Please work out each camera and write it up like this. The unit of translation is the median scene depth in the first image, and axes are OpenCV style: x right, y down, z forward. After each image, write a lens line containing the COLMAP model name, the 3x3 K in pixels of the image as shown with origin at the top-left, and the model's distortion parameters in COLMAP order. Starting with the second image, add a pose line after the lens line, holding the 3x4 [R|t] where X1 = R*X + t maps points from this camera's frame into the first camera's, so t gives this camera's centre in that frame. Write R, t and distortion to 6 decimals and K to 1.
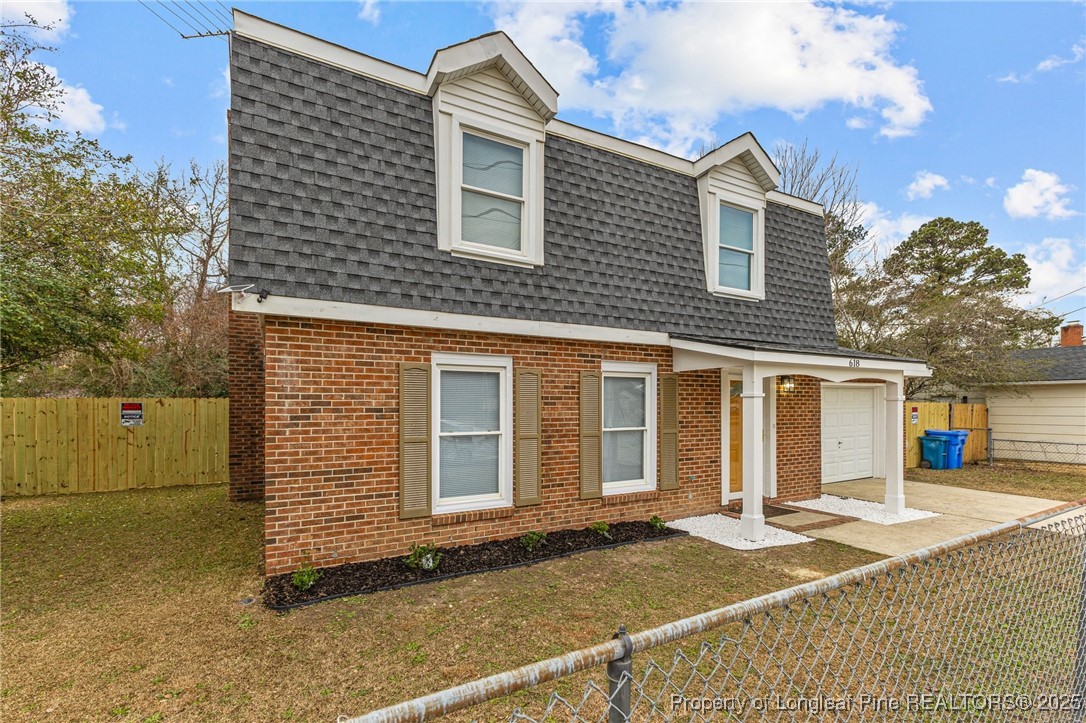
lens RADIAL K [[469.5, 0, 533.5], [0, 469.5, 399.0], [0, 0, 1]] dist [0.008558, -0.000593]
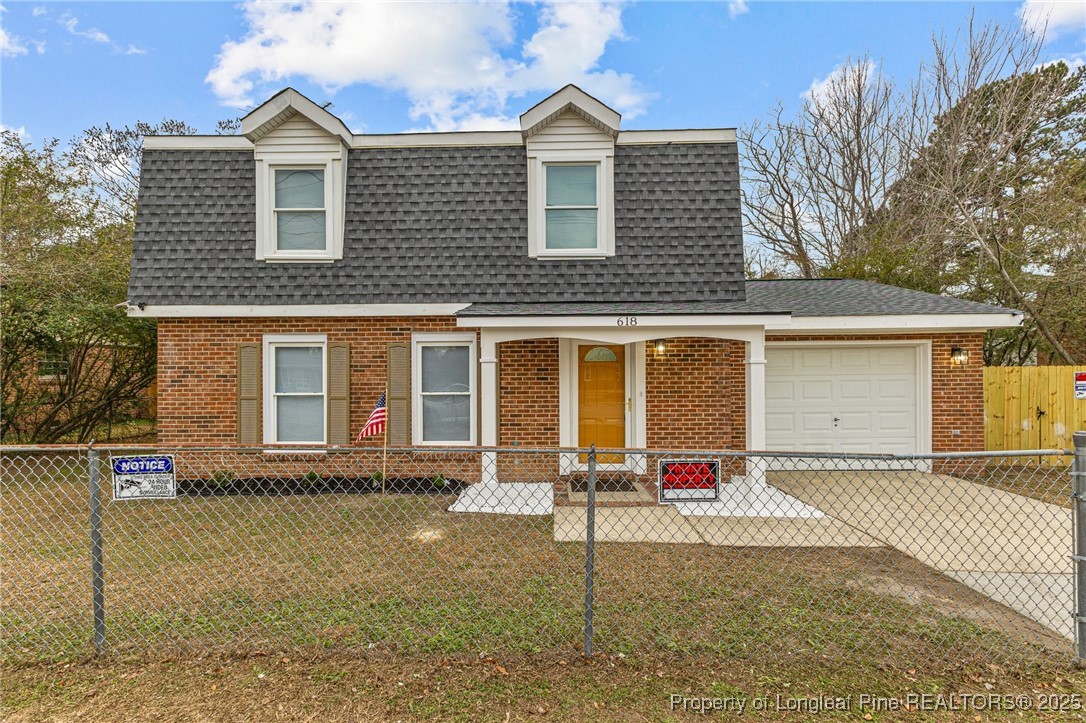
lens RADIAL K [[469.5, 0, 548.9], [0, 469.5, 364.9], [0, 0, 1]] dist [0.008558, -0.000593]
pose [[0.875311, -0.015217, -0.483321, 1.178429], [0.010914, 0.999872, -0.011716, 0.015724], [0.483438, 0.004980, 0.875365, 0.199342]]
